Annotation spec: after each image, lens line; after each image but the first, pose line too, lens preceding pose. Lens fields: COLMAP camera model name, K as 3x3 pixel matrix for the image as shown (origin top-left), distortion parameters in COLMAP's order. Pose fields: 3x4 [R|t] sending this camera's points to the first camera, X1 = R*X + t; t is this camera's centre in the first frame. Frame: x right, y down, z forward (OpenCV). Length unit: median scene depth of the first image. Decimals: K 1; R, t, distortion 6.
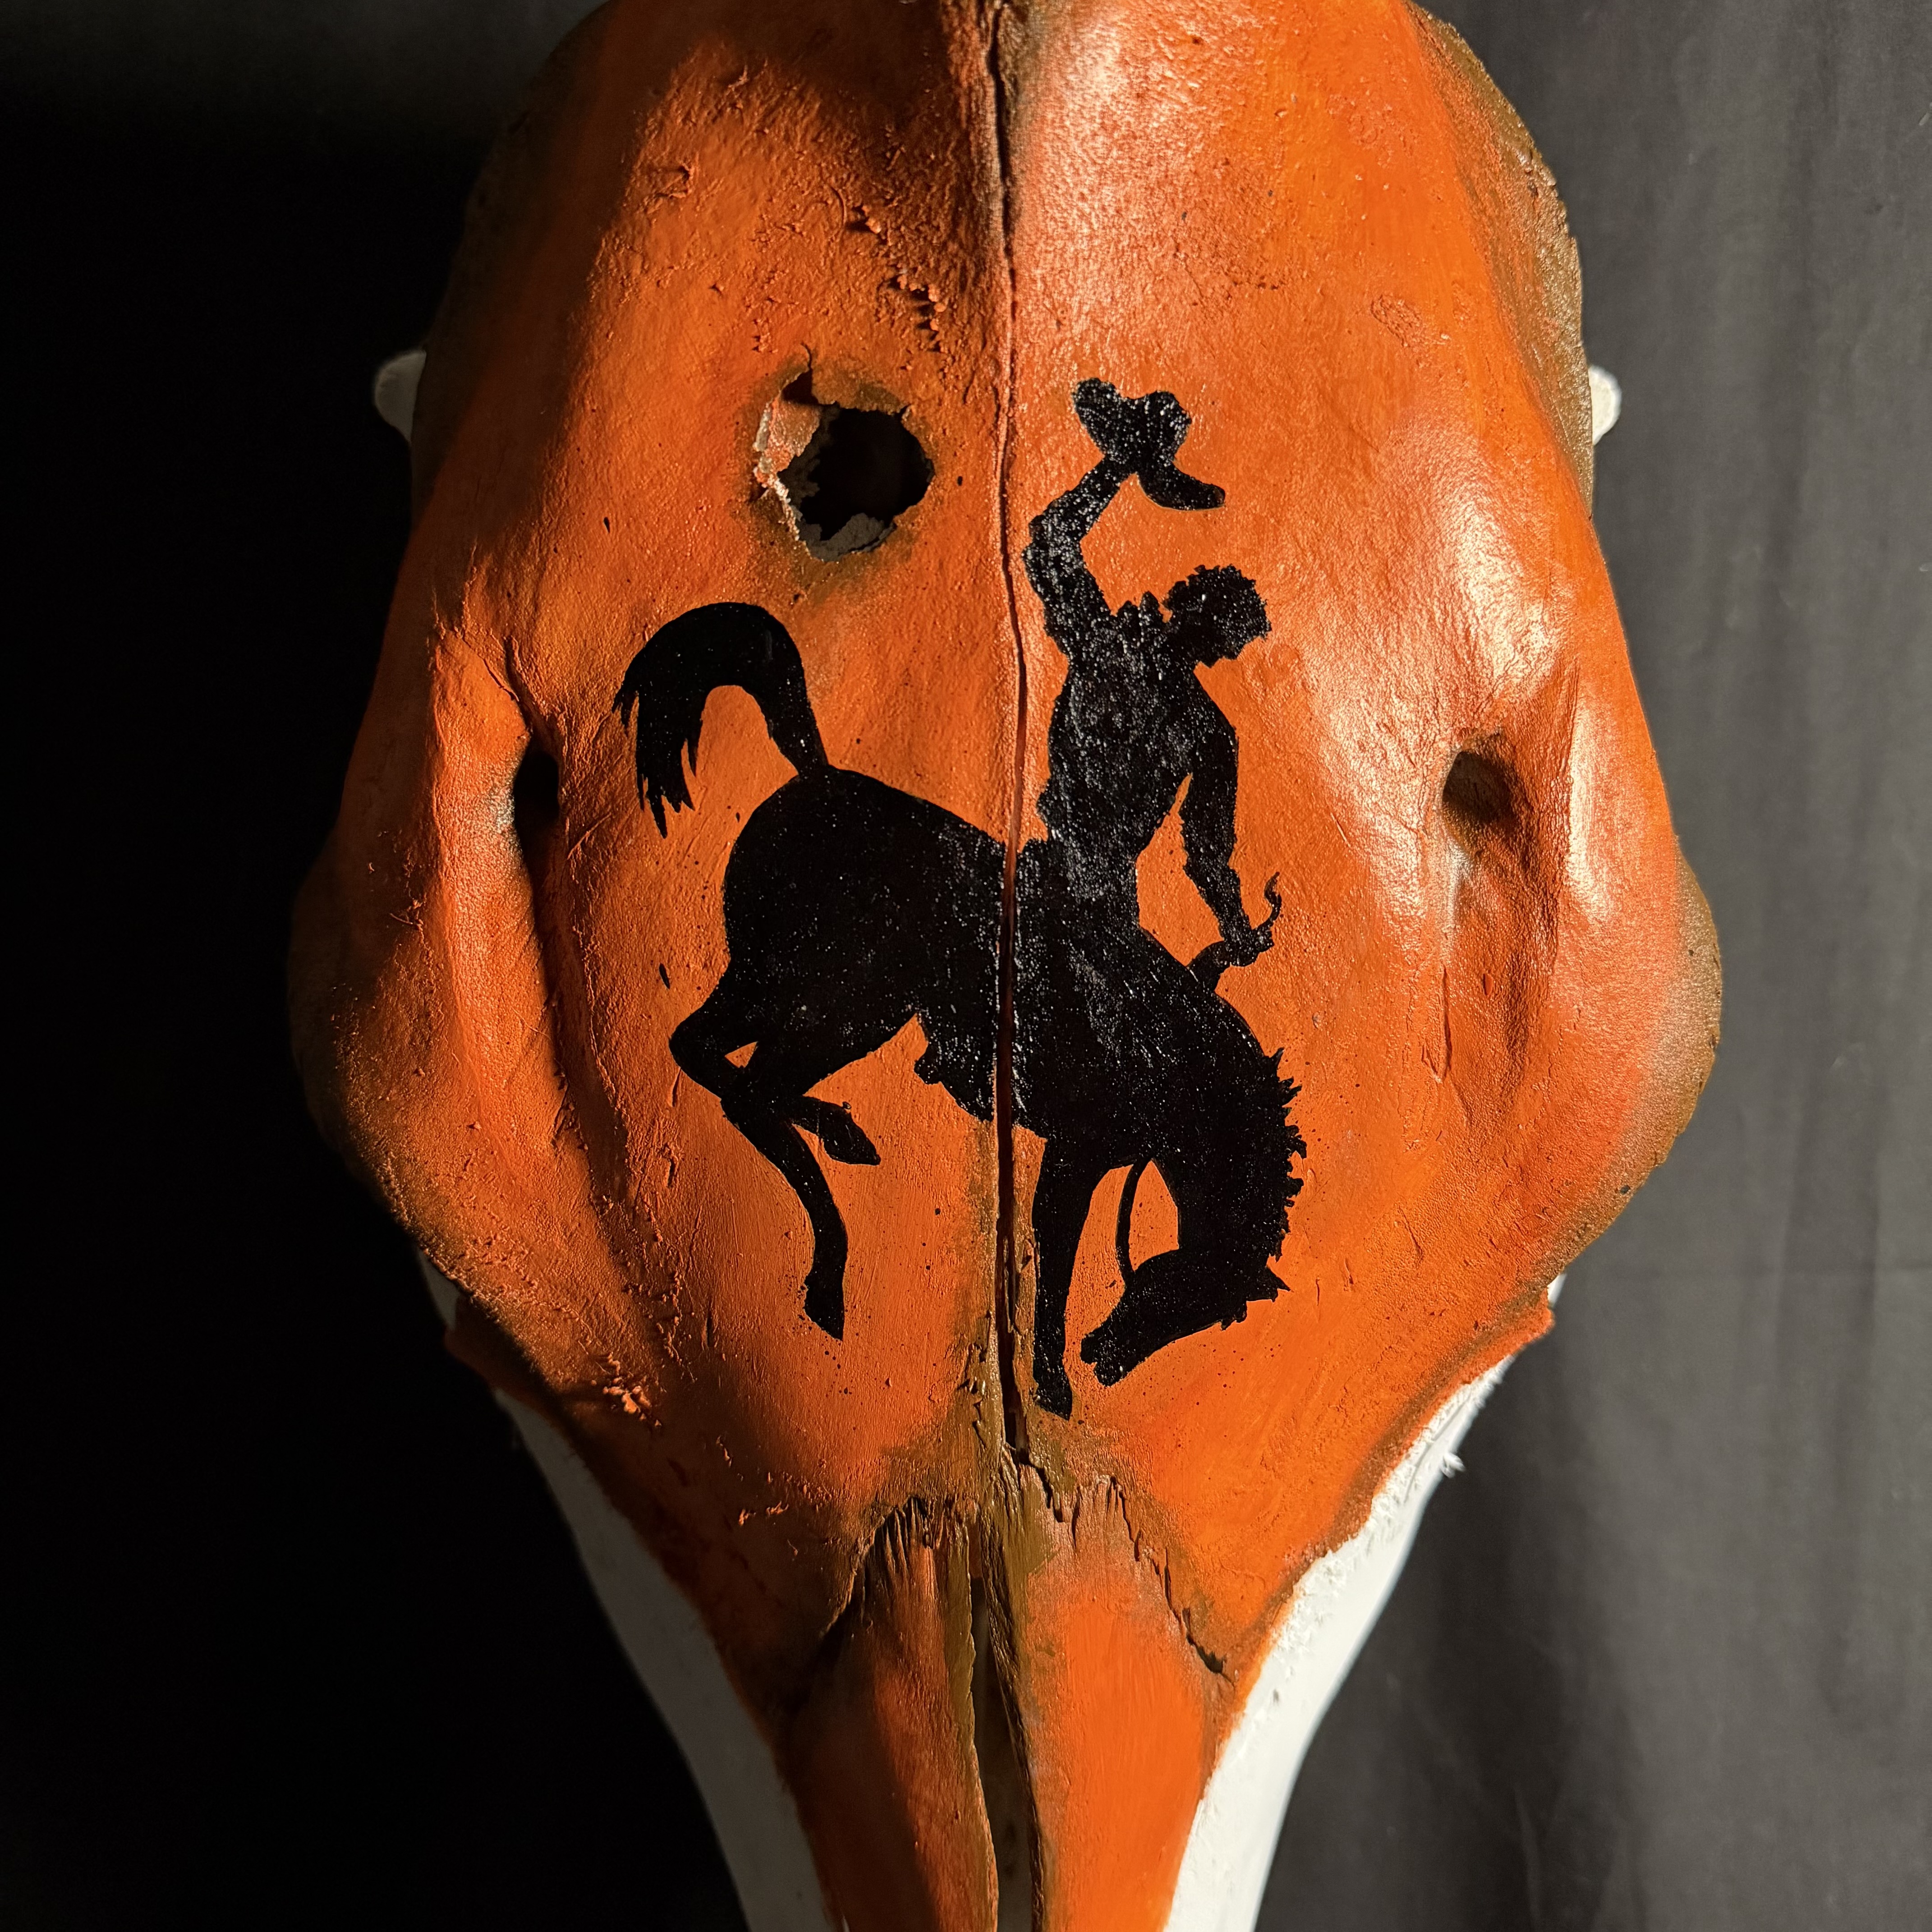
lens RADIAL K [[1924.9, 0, 1050.4], [0, 1924.9, 999.2], [0, 0, 1]] dist [0.163965, -0.476928]
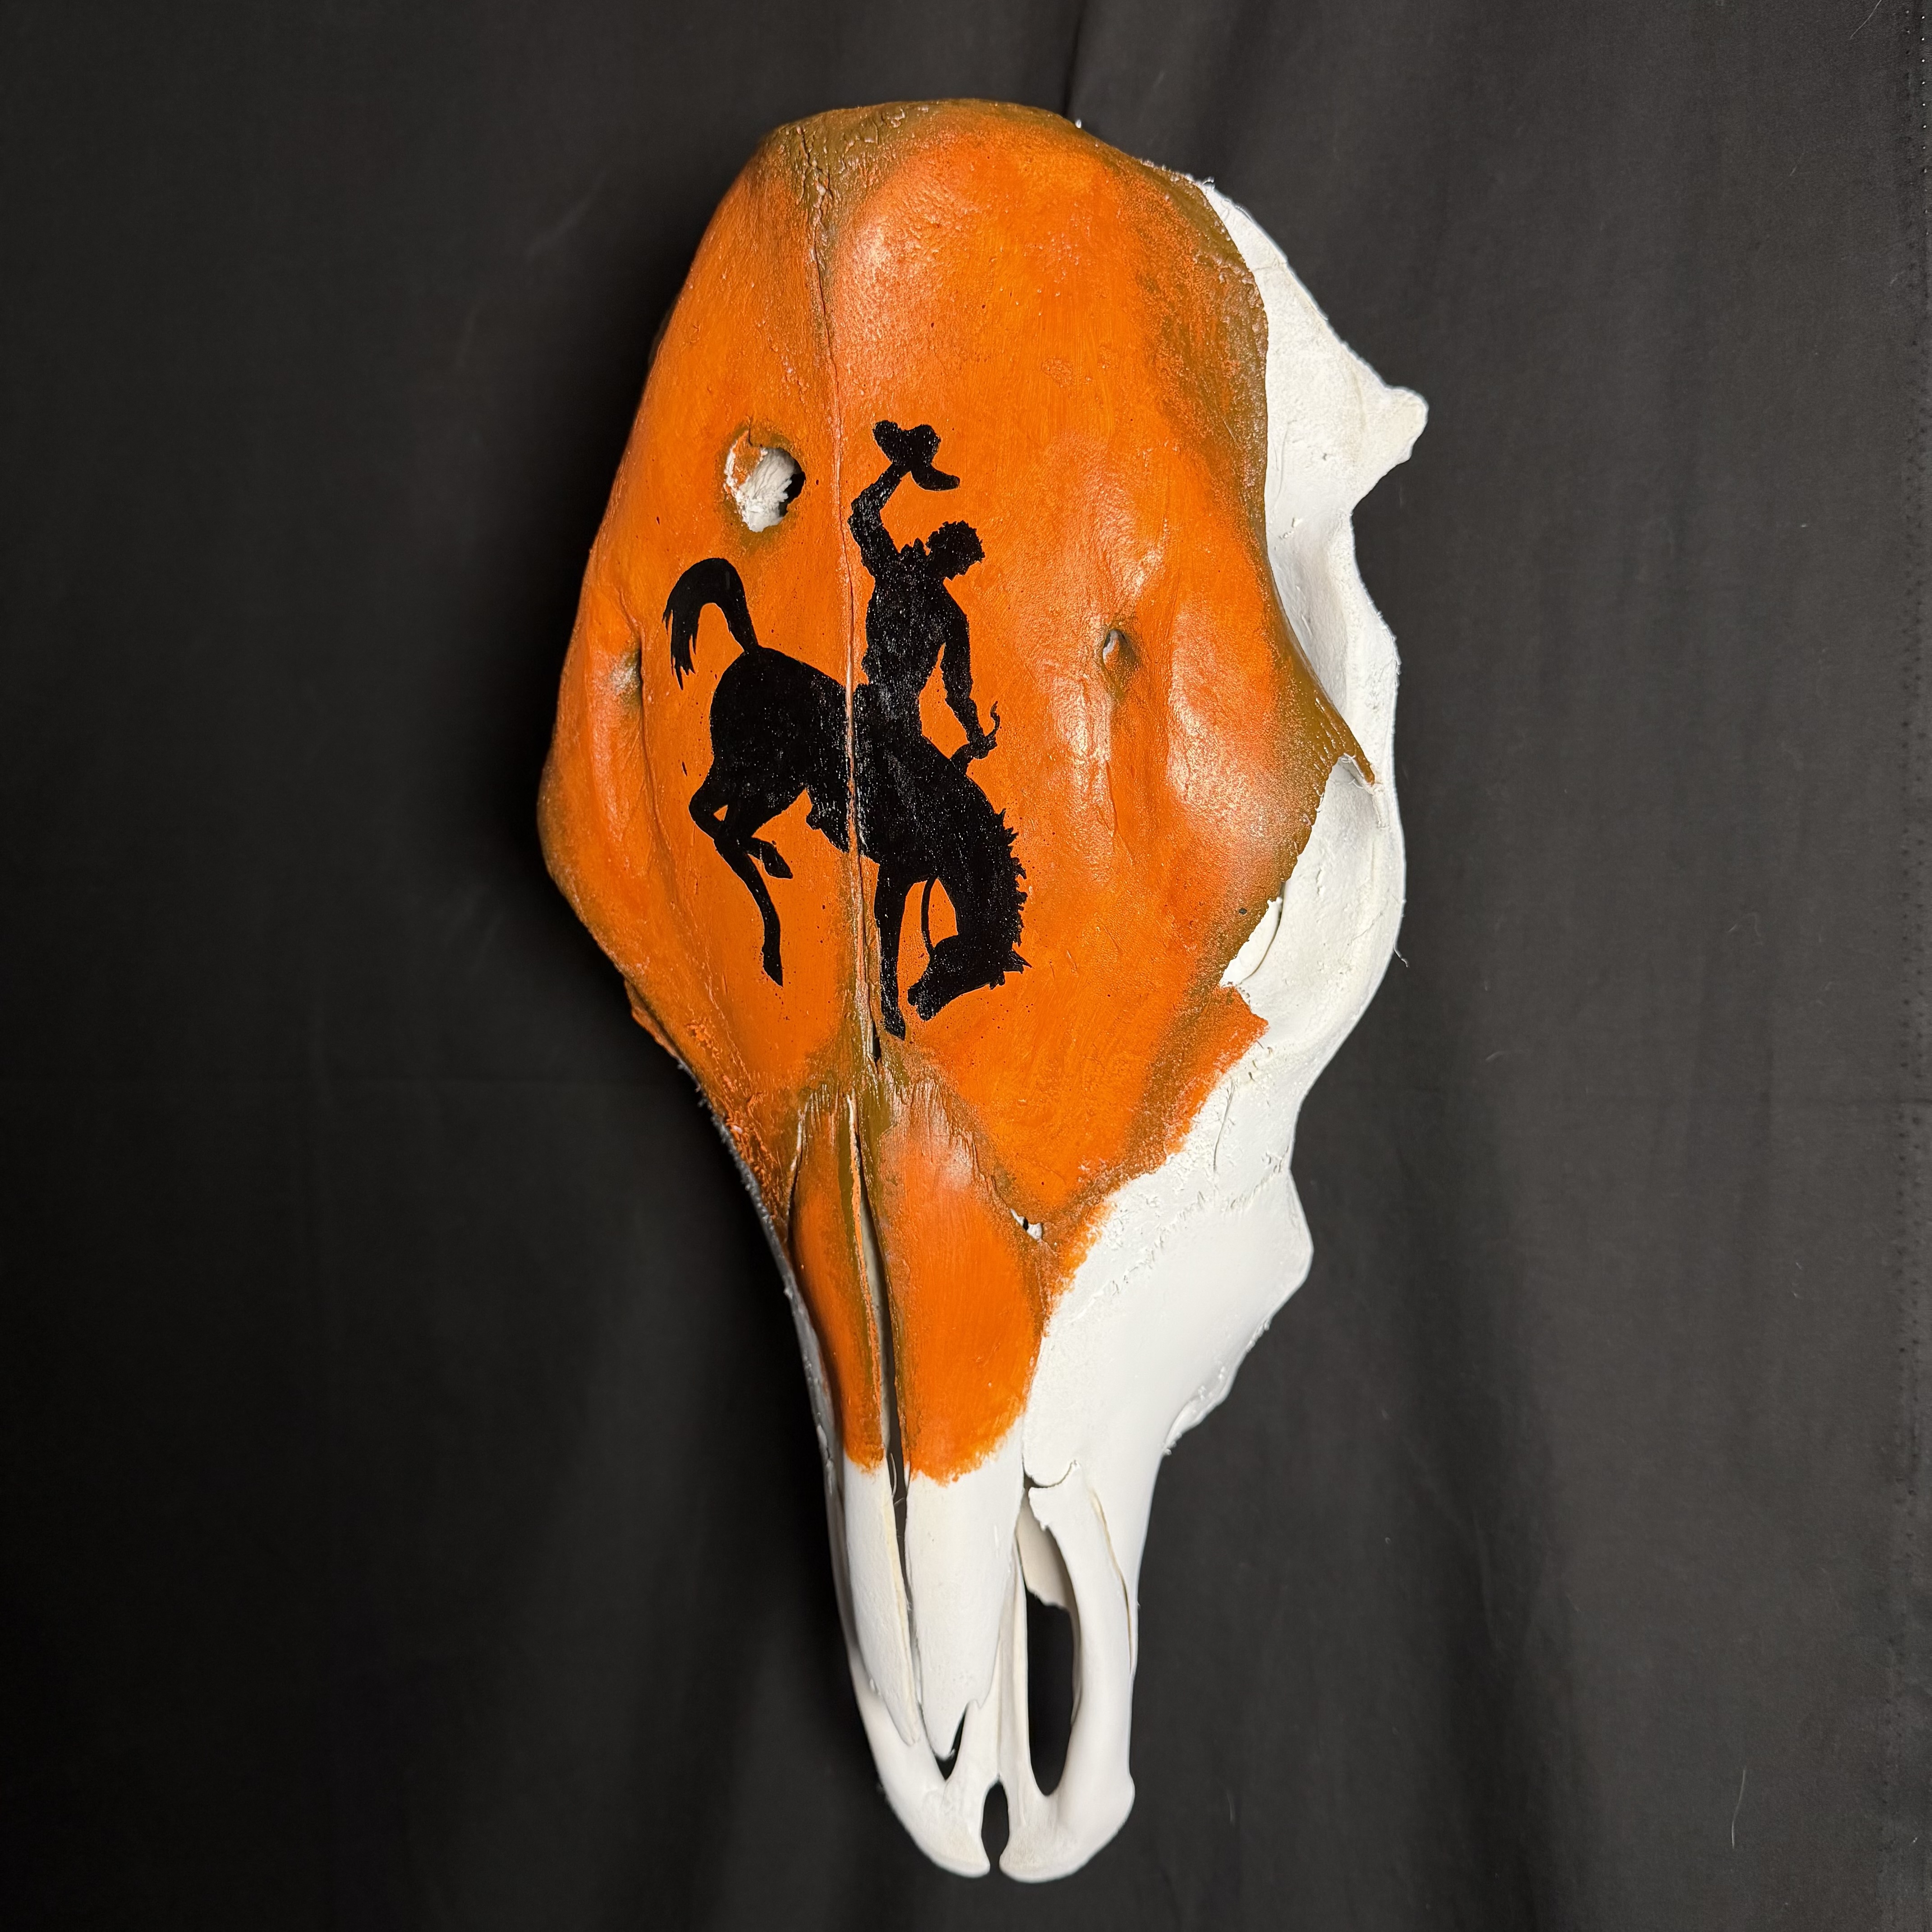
lens RADIAL K [[1842.1, 0, 957.9], [0, 1842.1, 976.3], [0, 0, 1]] dist [0.180704, -0.457729]
pose [[0.924359, 0.030888, -0.380272, 0.713034], [-0.051408, 0.997712, -0.043920, 0.248947], [0.378045, 0.060146, 0.923831, -0.498774]]
